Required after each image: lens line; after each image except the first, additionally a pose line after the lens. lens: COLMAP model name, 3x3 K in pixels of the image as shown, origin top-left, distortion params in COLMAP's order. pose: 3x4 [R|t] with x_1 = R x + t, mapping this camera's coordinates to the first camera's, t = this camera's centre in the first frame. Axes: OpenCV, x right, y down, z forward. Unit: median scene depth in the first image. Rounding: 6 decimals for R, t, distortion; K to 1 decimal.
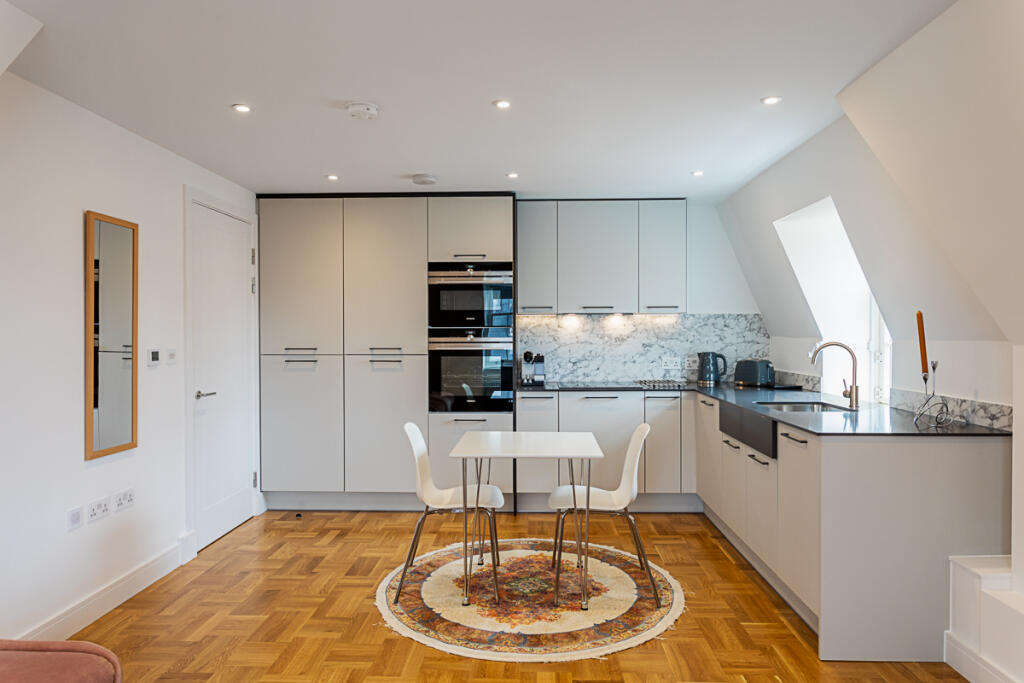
lens RADIAL K [[650.8, 0, 512.0], [0, 650.8, 341.5], [0, 0, 1]] dist [0.001824, 0.001174]
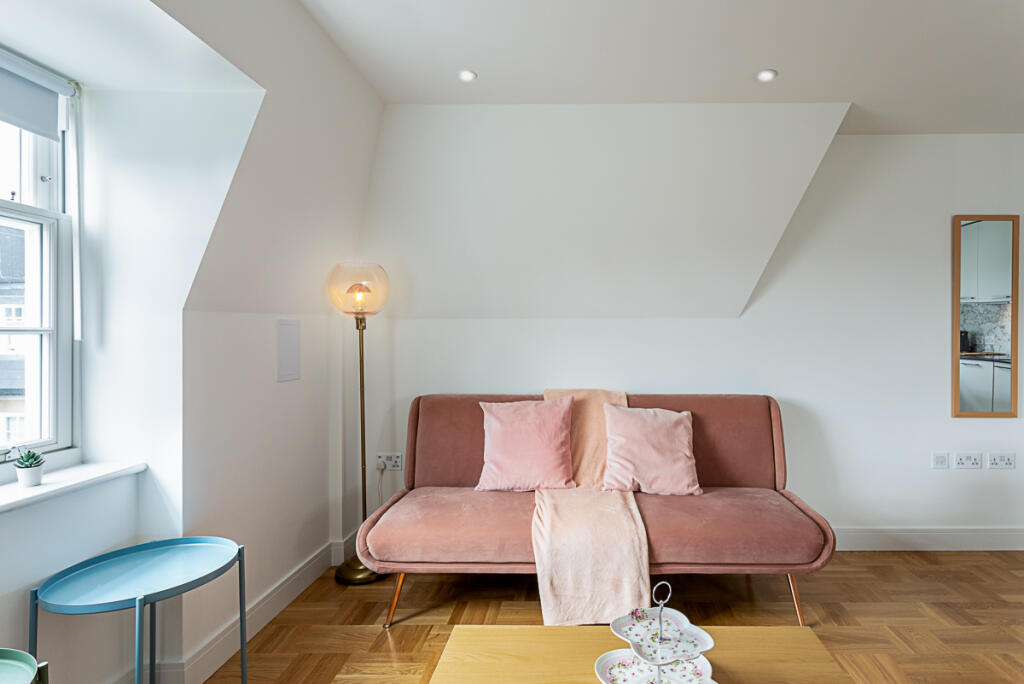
lens RADIAL K [[562.1, 0, 590.0], [0, 562.1, 331.1], [0, 0, 1]] dist [0.001234, 0.001644]
pose [[0.048566, -0.003098, -0.998815, 0.319692], [-0.008739, 0.999956, -0.003526, 0.024134], [0.998782, 0.008900, 0.048537, 0.216193]]
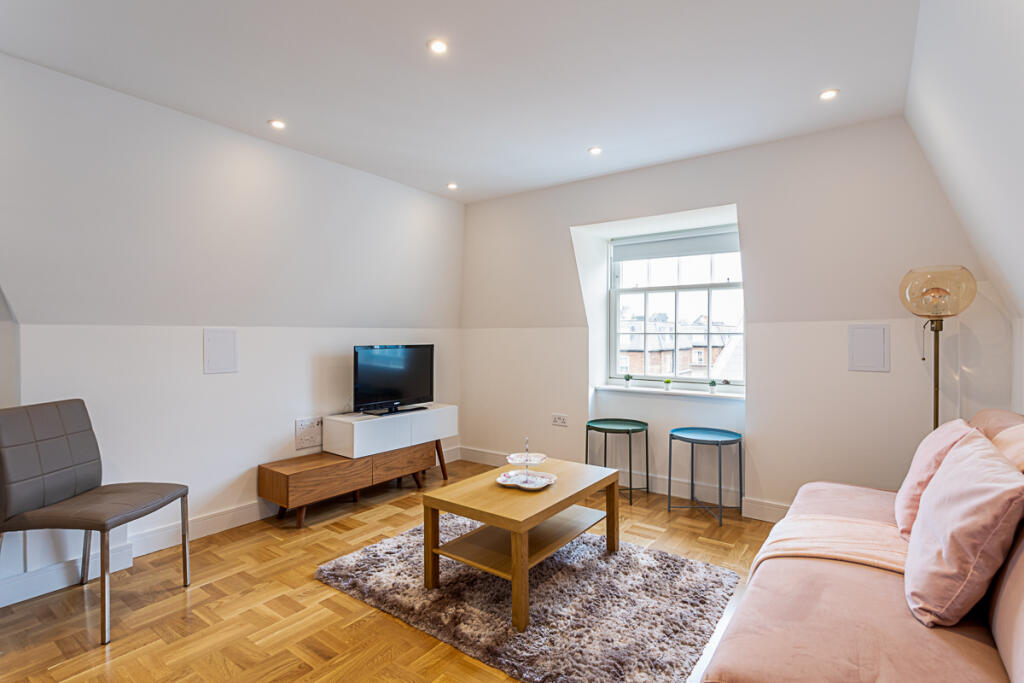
lens RADIAL K [[489.8, 0, 540.6], [0, 489.8, 341.1], [0, 0, 1]] dist [0.002046, 0.001189]
pose [[-0.851644, -0.004379, 0.524102, -0.391947], [0.008414, 0.999722, 0.022026, 0.016417], [-0.524053, 0.023168, -0.851371, 0.859507]]
